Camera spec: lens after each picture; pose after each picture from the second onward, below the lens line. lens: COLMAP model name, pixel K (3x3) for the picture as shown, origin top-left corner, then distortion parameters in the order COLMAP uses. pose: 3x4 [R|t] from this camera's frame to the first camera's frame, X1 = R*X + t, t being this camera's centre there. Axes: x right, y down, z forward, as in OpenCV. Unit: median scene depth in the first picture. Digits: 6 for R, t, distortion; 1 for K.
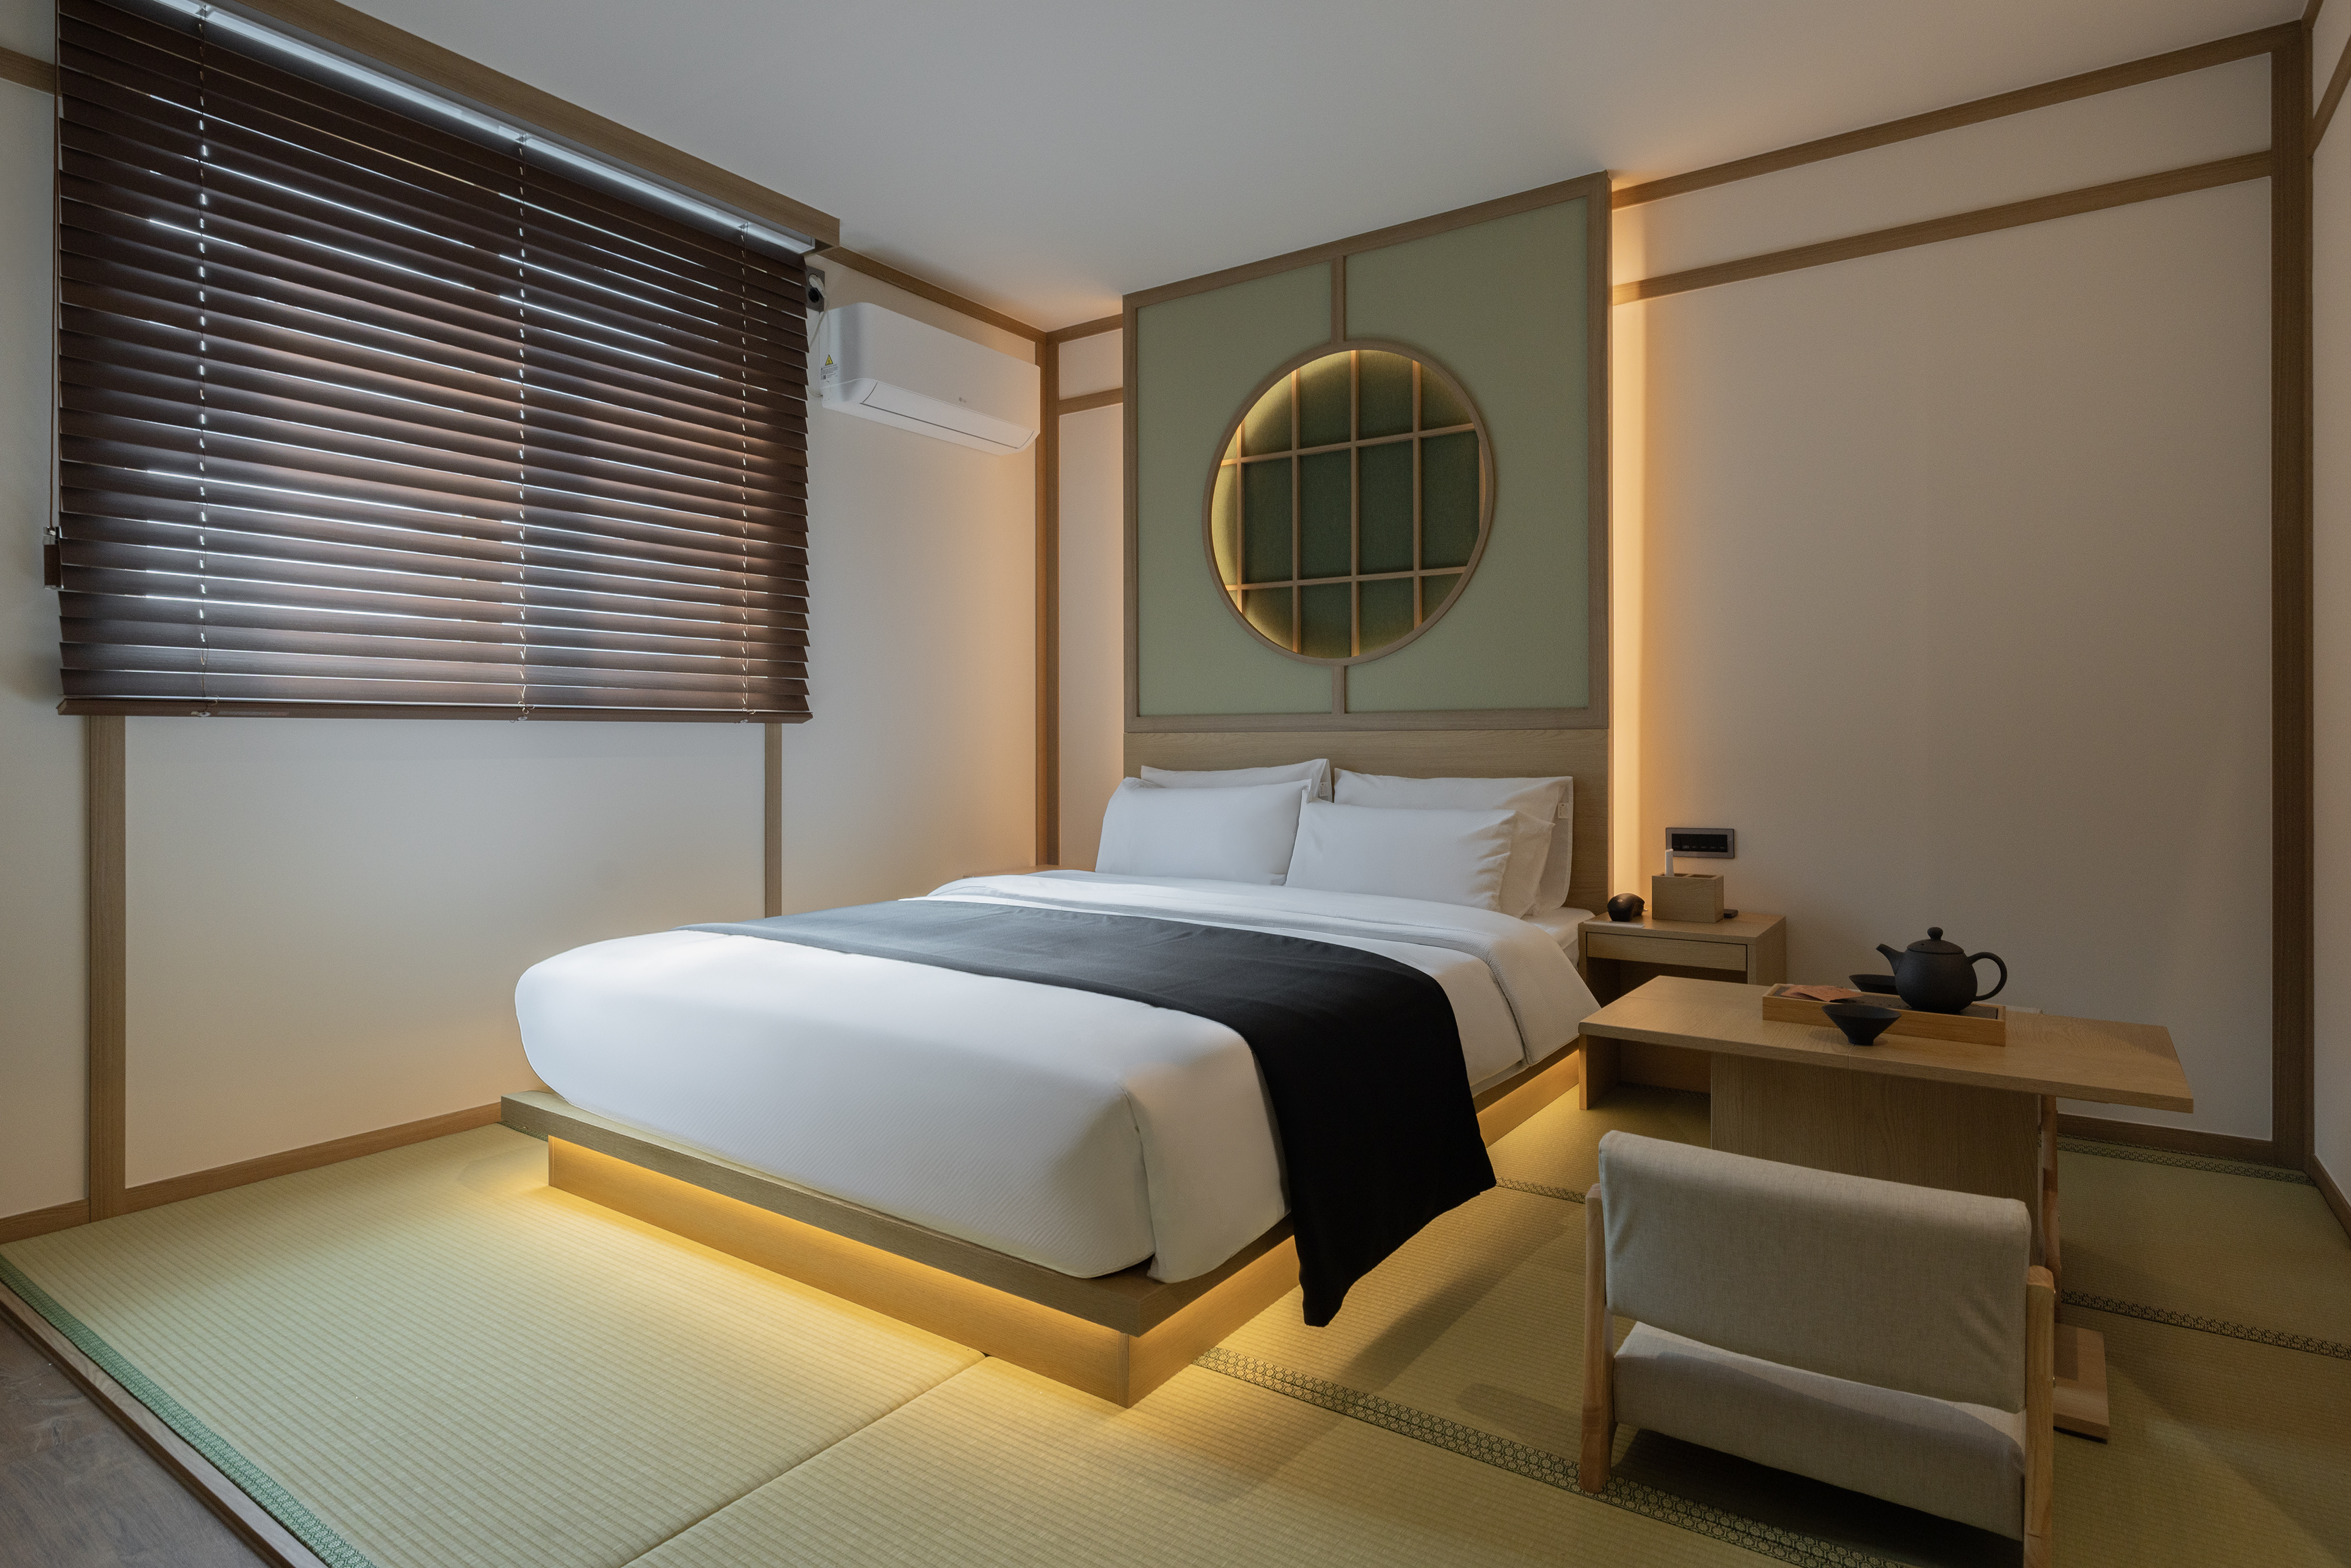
lens RADIAL K [[1271.0, 0, 1178.7], [0, 1271.0, 780.8], [0, 0, 1]] dist [-0.000695, -0.000366]
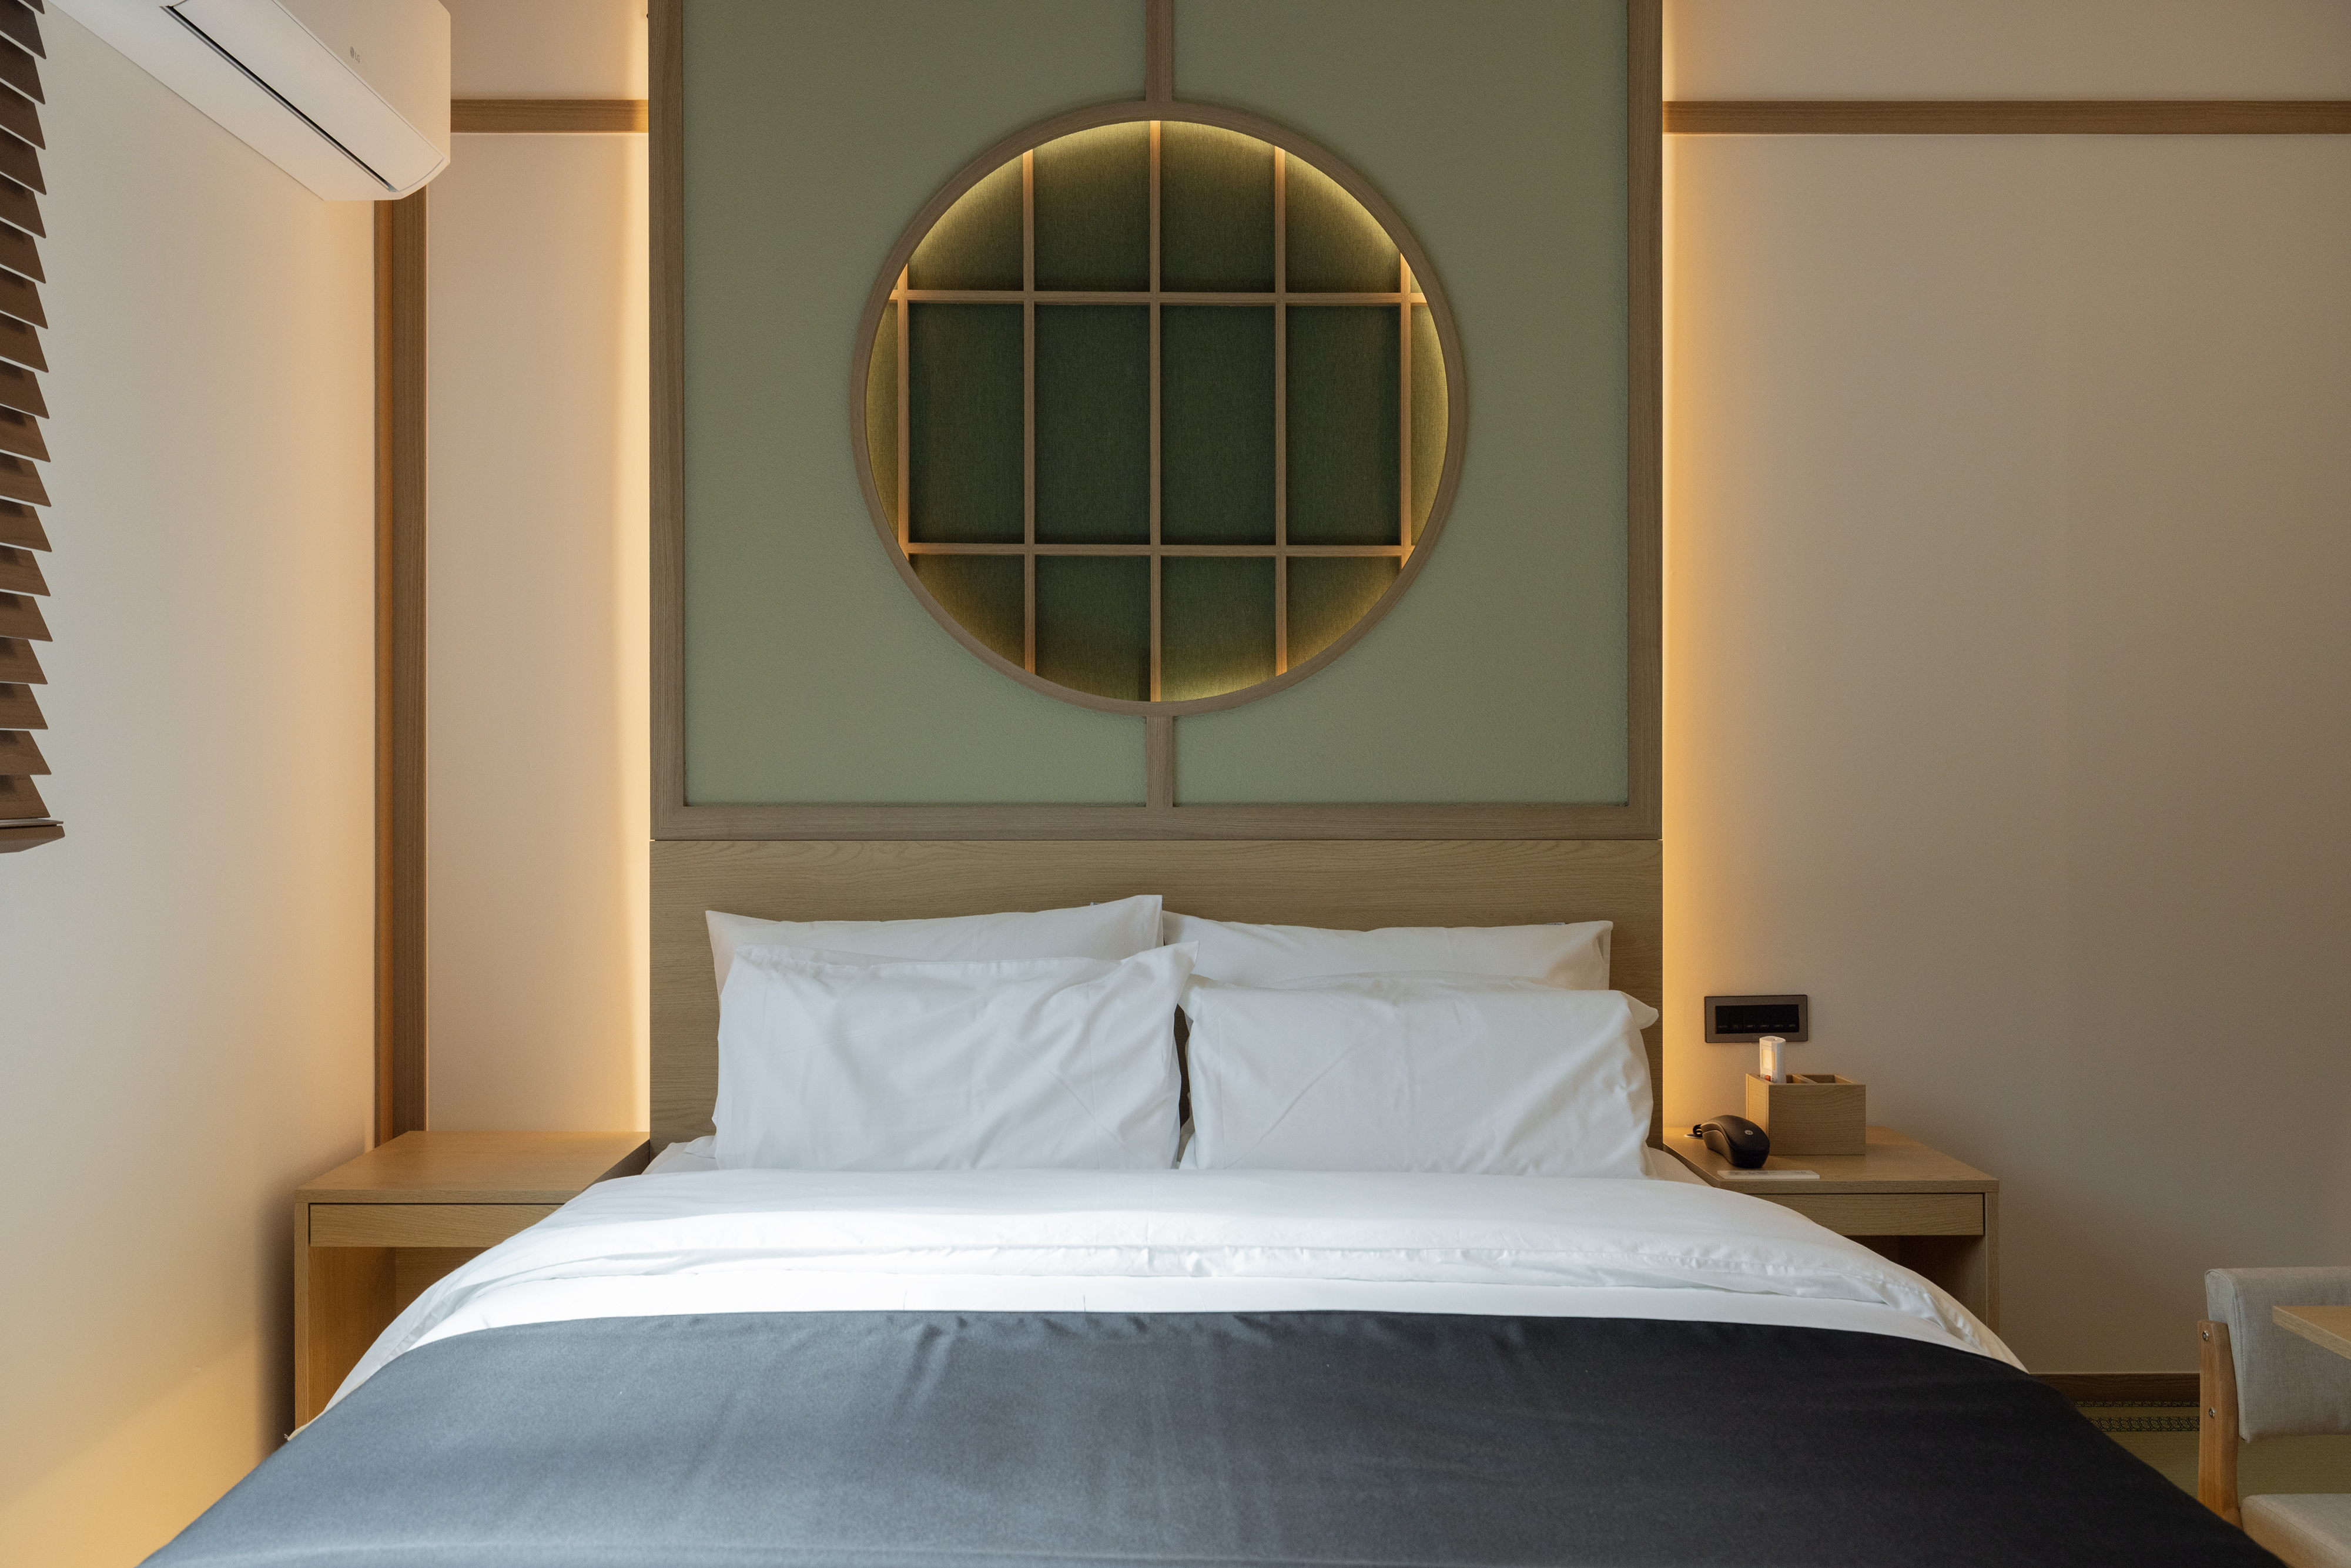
lens RADIAL K [[1817.2, 0, 1167.7], [0, 1817.2, 834.0], [0, 0, 1]] dist [-0.000116, 0.000617]
pose [[0.820667, -0.011885, 0.571283, -0.299690], [0.015591, 0.999877, -0.001596, -0.040332], [-0.571194, 0.010217, 0.820751, 0.383033]]
